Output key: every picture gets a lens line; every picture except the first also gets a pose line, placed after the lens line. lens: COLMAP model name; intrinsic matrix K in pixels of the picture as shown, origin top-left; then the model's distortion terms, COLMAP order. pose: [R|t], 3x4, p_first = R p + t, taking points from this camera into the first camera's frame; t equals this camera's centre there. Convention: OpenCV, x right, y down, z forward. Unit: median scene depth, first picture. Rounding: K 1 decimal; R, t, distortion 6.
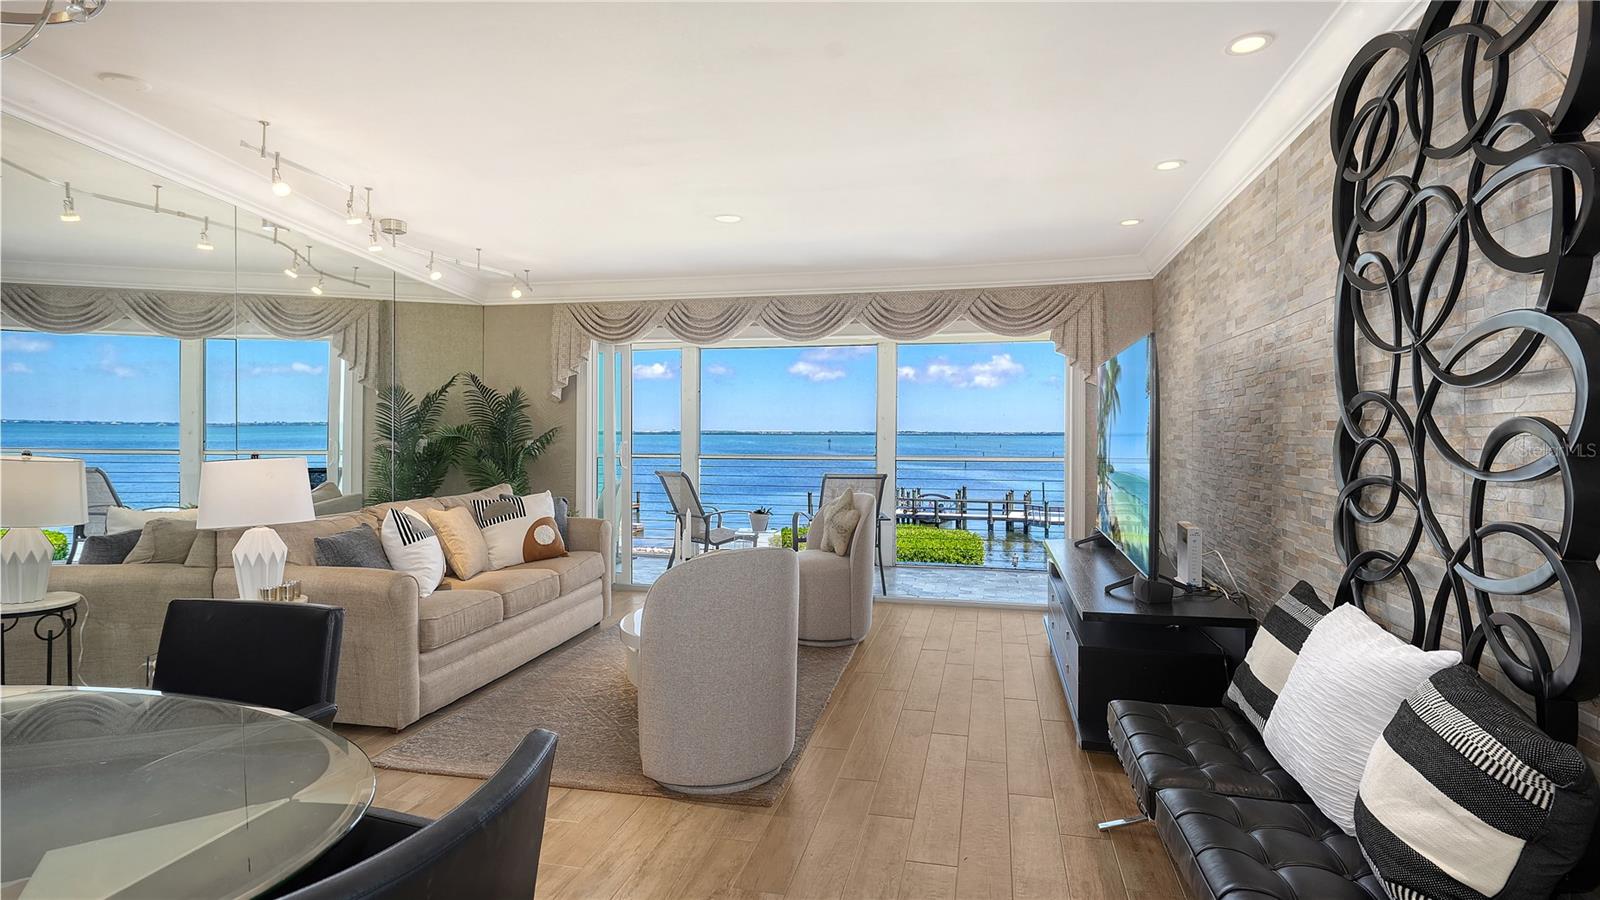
lens RADIAL K [[799.5, 0, 792.5], [0, 799.5, 449.2], [0, 0, 1]] dist [0.000697, 0.001333]
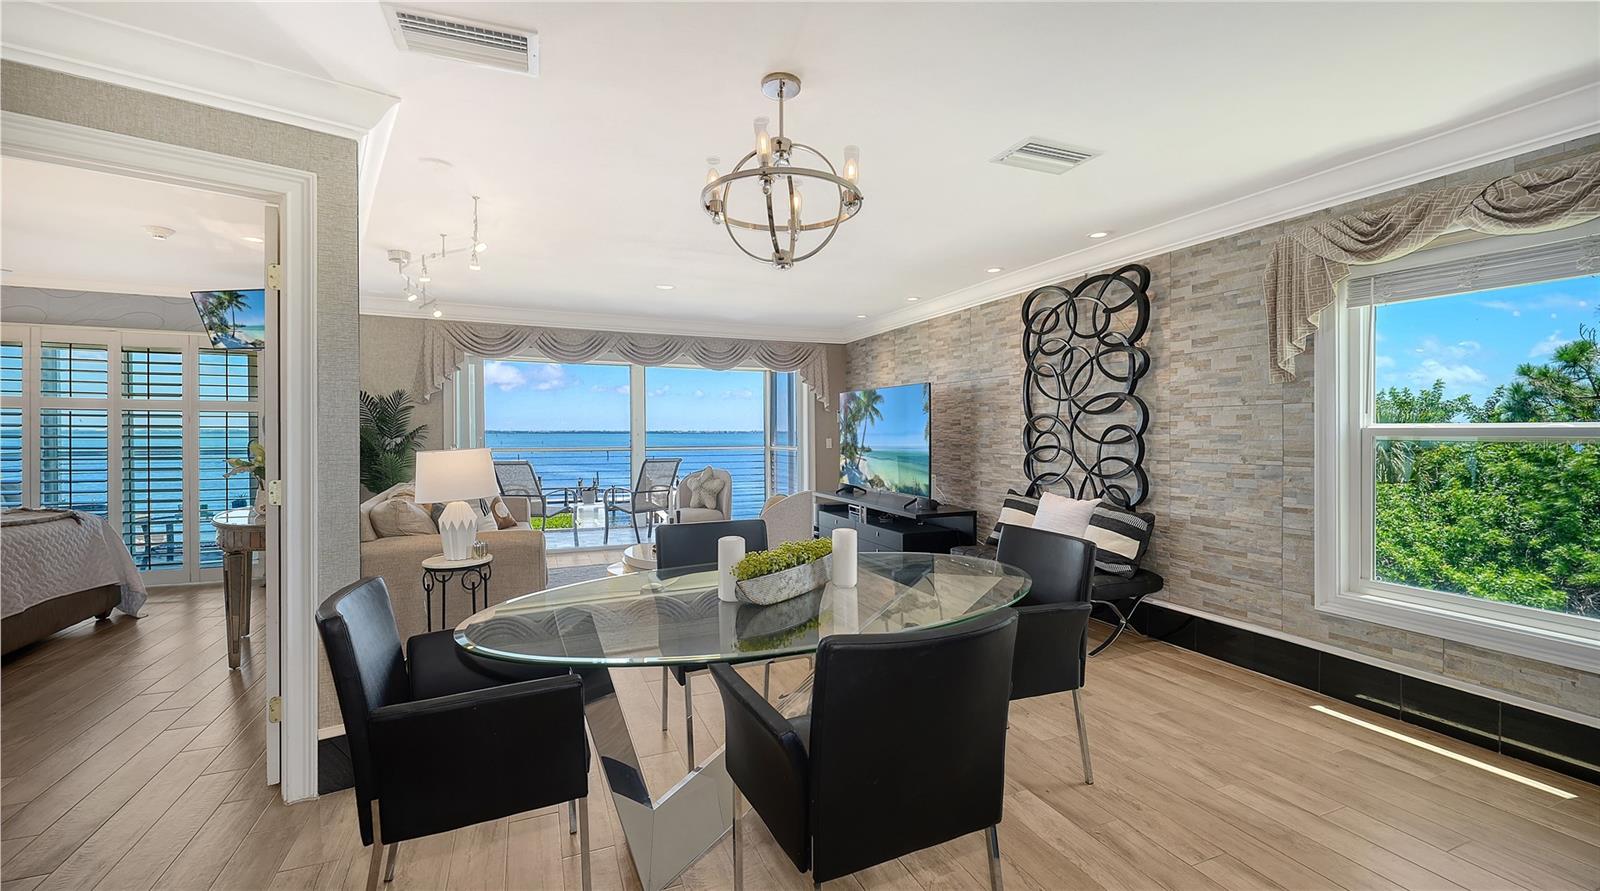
lens RADIAL K [[666.2, 0, 793.6], [0, 666.2, 441.2], [0, 0, 1]] dist [-0.000801, -0.000086]
pose [[0.803555, -0.008693, 0.595168, -0.601420], [0.012411, 0.999921, -0.002151, 0.006401], [-0.595102, 0.009115, 0.803599, -0.139084]]
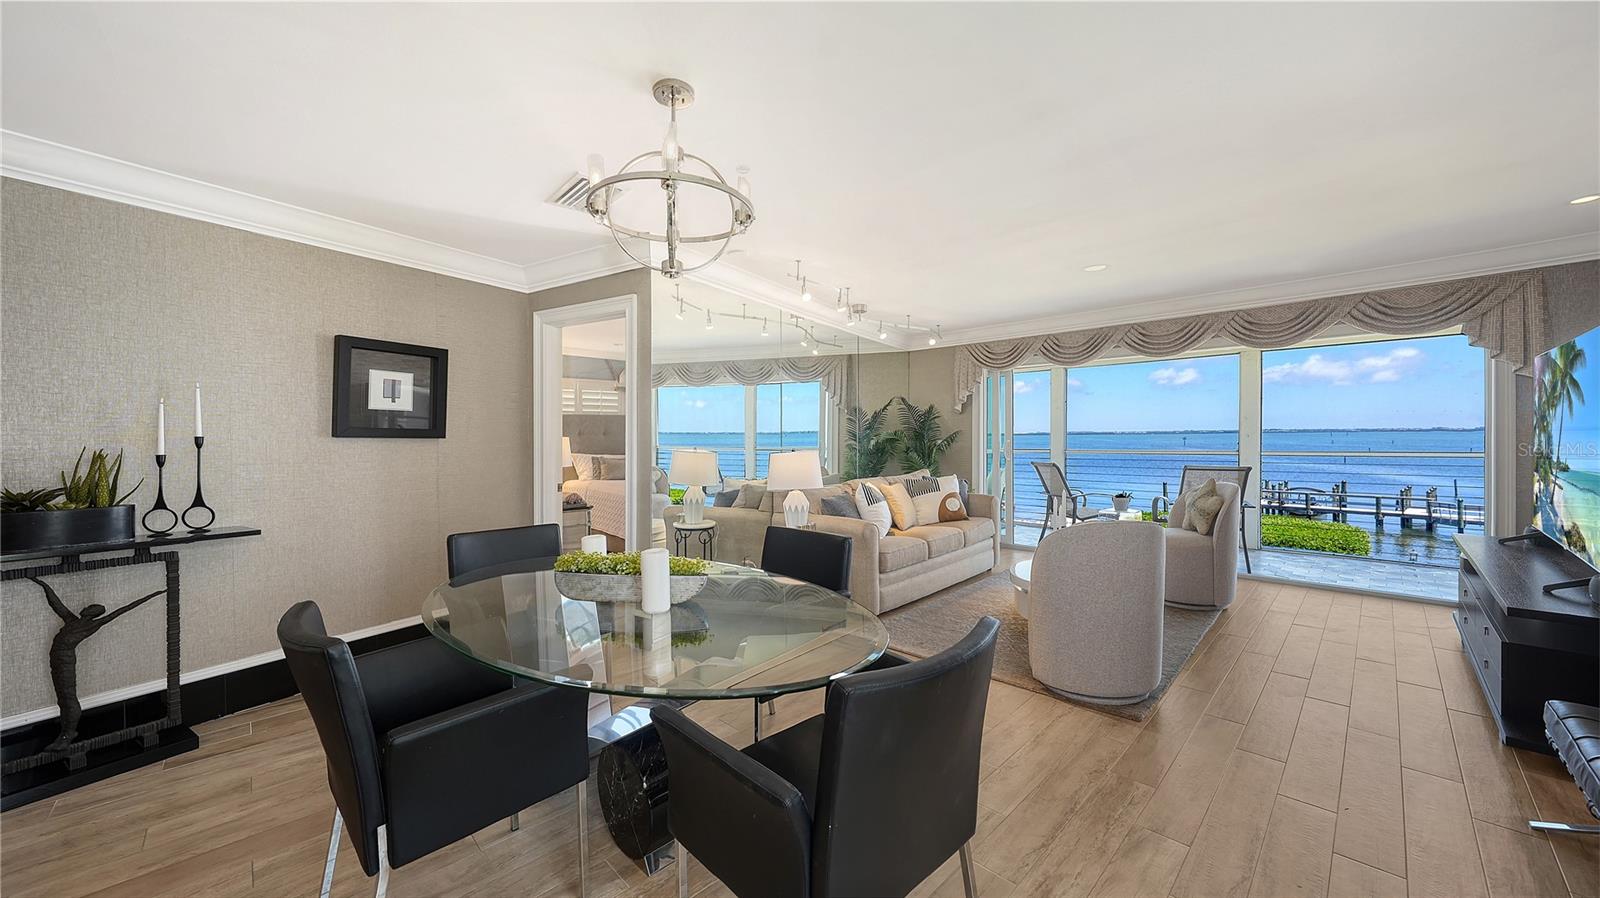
lens RADIAL K [[566.3, 0, 781.3], [0, 566.3, 445.8], [0, 0, 1]] dist [-0.007708, 0.000092]
pose [[0.839791, -0.003850, -0.542896, -0.010781], [0.003127, 0.999993, -0.002255, 0.001107], [0.542900, 0.000196, 0.839797, -0.045509]]
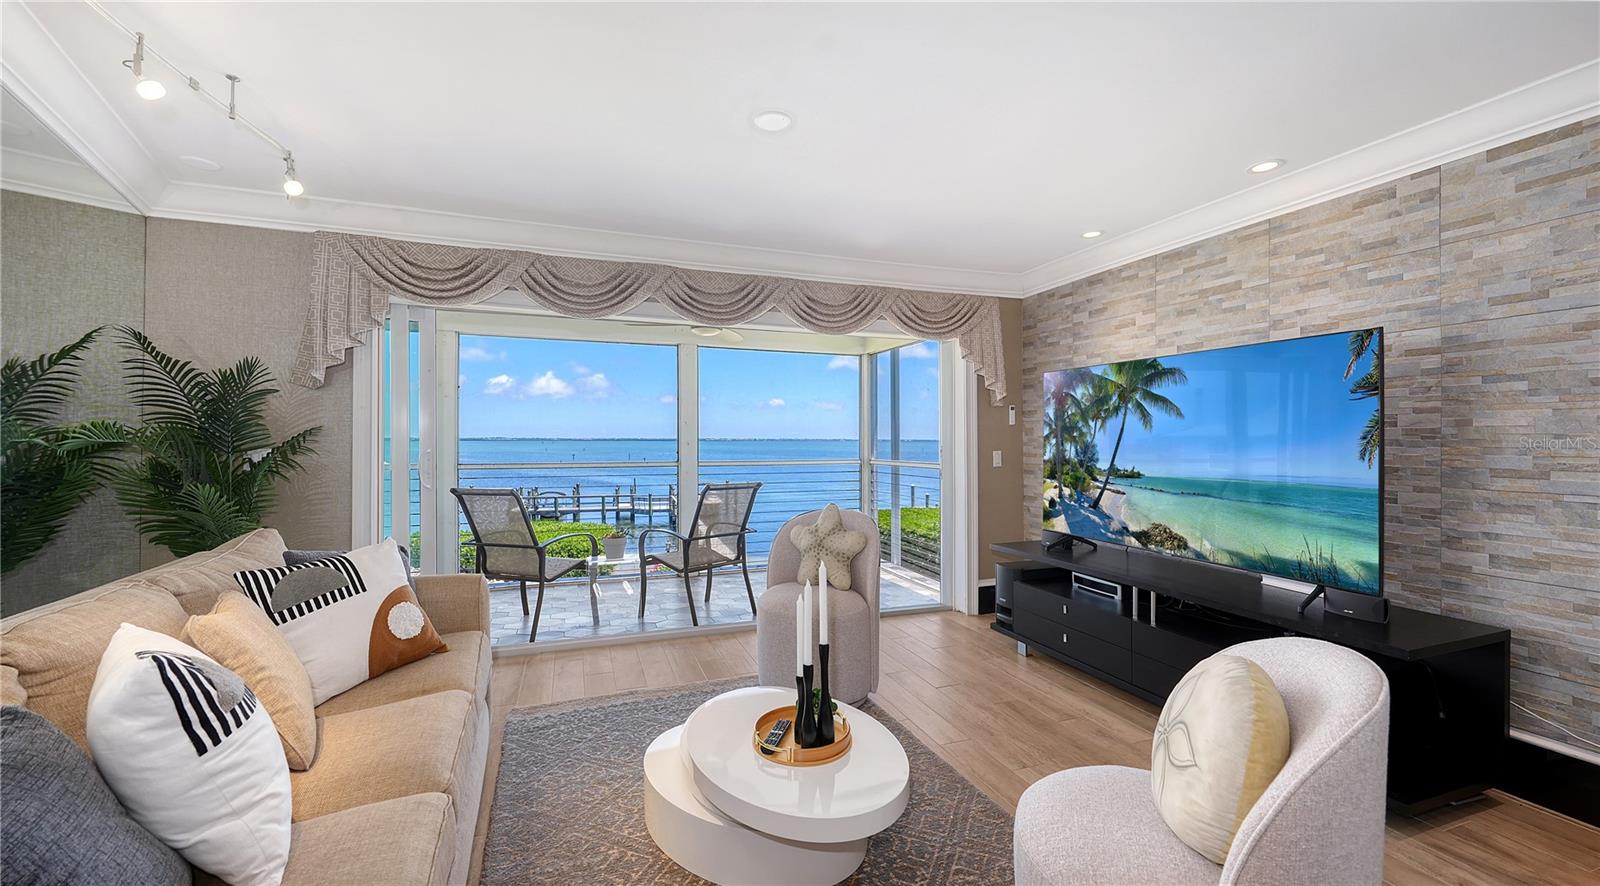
lens RADIAL K [[625.7, 0, 780.9], [0, 625.7, 442.9], [0, 0, 1]] dist [0.000115, -0.000301]
pose [[0.836551, -0.003818, 0.547875, -0.349466], [0.011568, 0.999876, -0.010694, -0.008356], [-0.547767, 0.015284, 0.836492, 0.522597]]
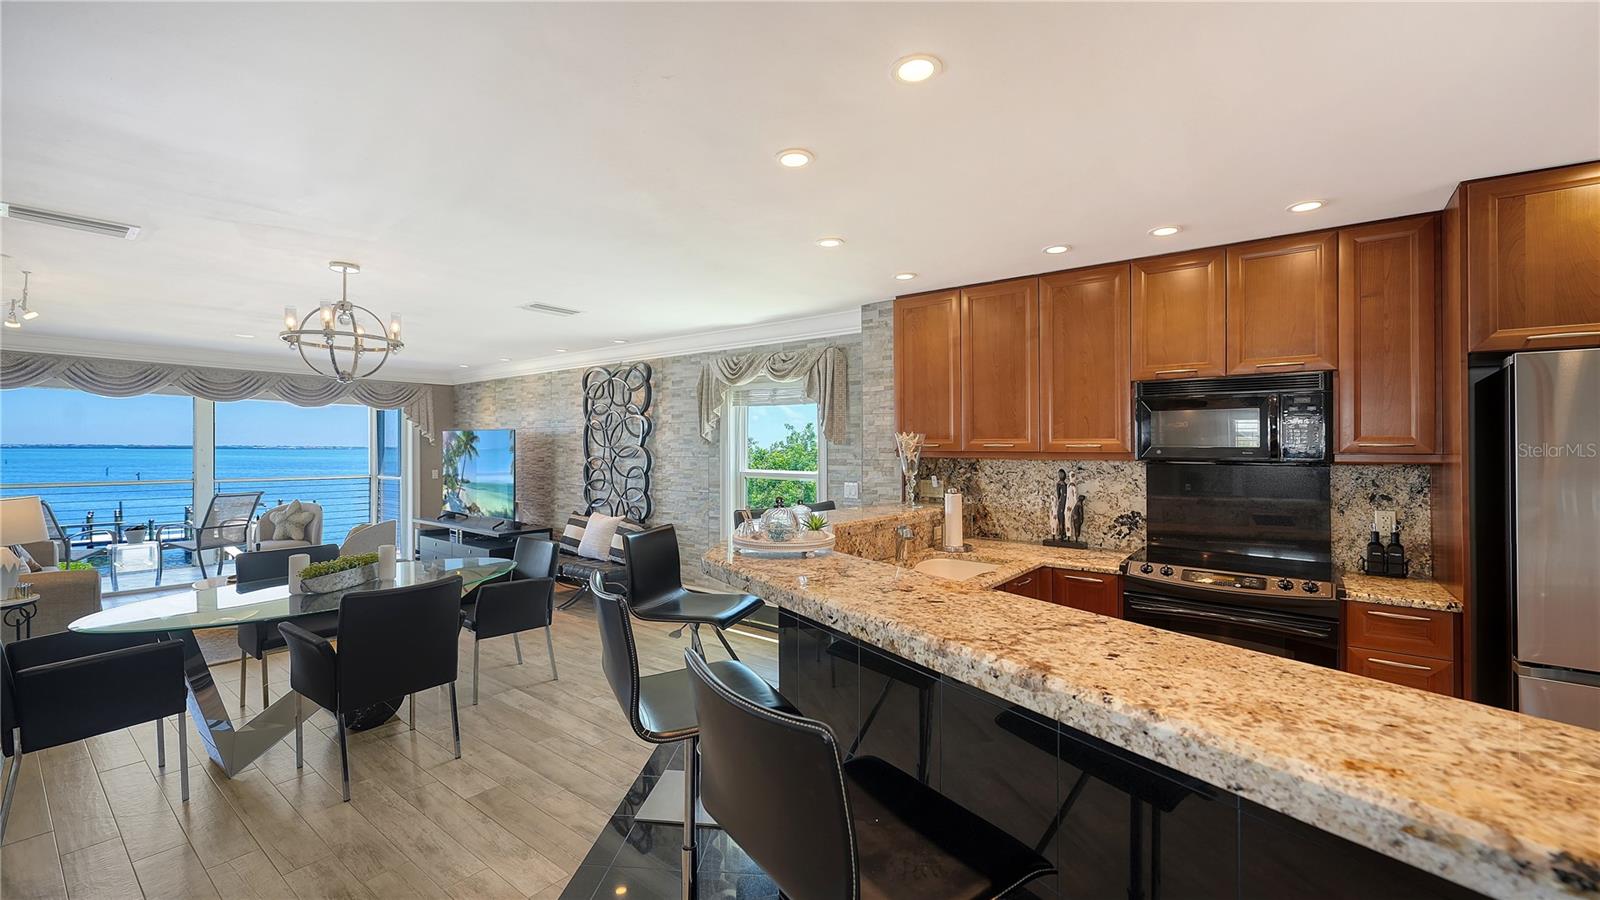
lens RADIAL K [[662.9, 0, 822.1], [0, 662.9, 446.2], [0, 0, 1]] dist [0.000948, -0.000346]
pose [[0.391618, 0.005128, 0.920114, -0.812245], [0.013942, 0.999837, -0.011507, -0.032678], [-0.920022, 0.017335, 0.391482, -0.563734]]
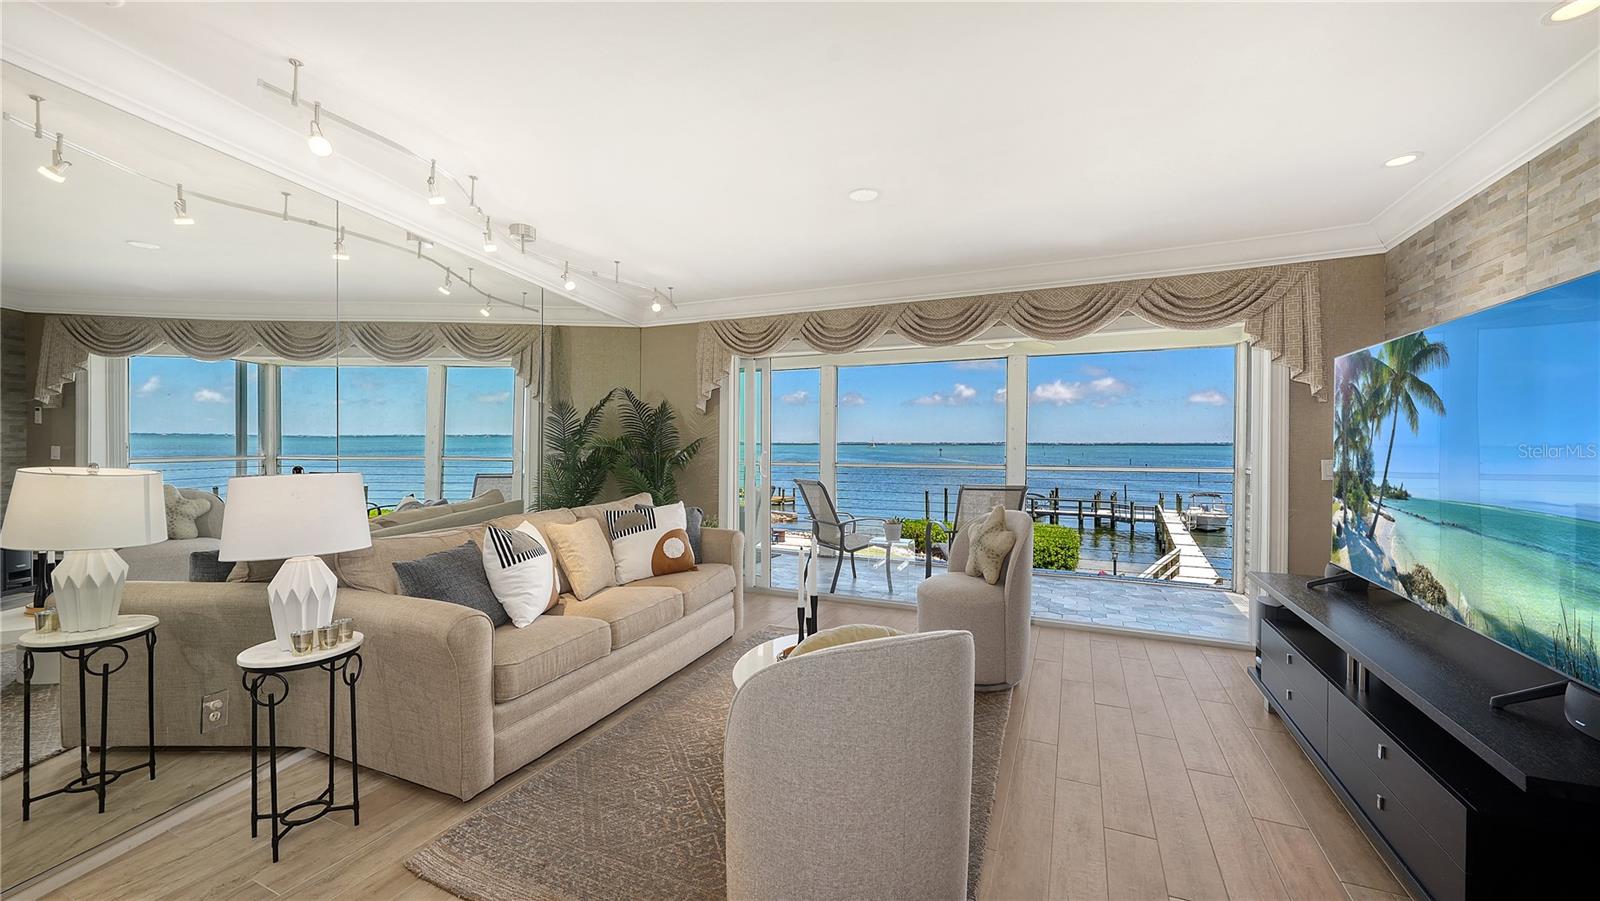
lens RADIAL K [[593.7, 0, 801.9], [0, 593.7, 453.6], [0, 0, 1]] dist [0.010449, -0.000102]
pose [[0.983477, 0.002486, -0.181015, -0.027059], [-0.003215, 0.999988, -0.003735, -0.005798], [0.181004, 0.004255, 0.983473, 0.333288]]
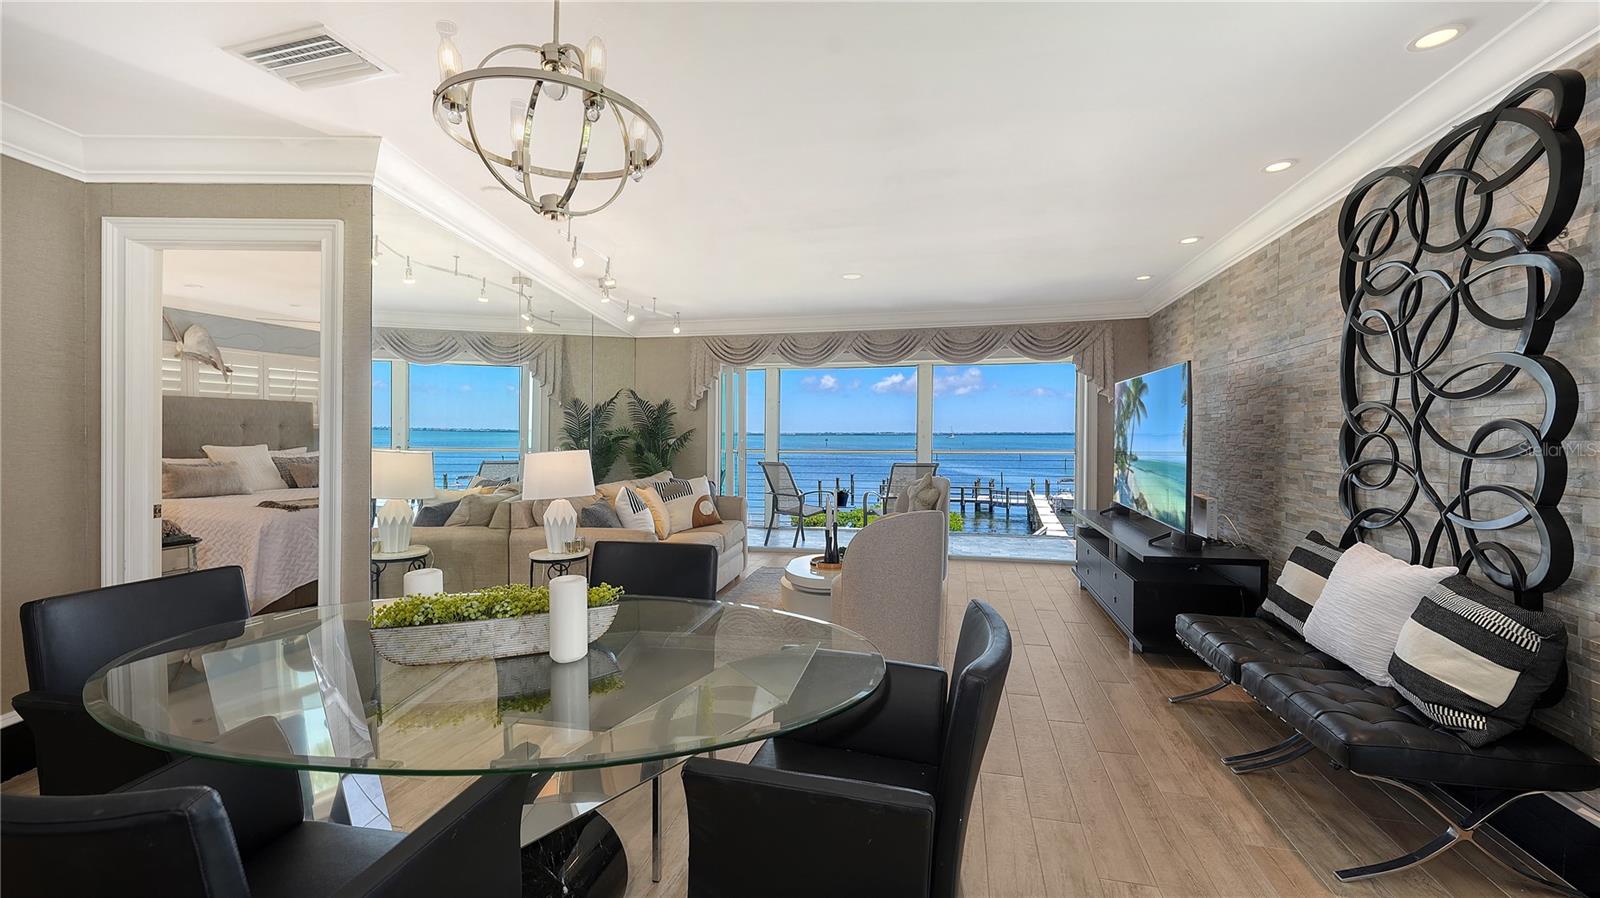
lens RADIAL K [[640.0, 0, 788.9], [0, 640.0, 450.4], [0, 0, 1]] dist [-0.000303, -0.000093]
pose [[0.999983, -0.003124, -0.004983, -0.172729], [0.003152, 0.999979, 0.005617, 0.003718], [0.004966, -0.005632, 0.999972, -0.097361]]
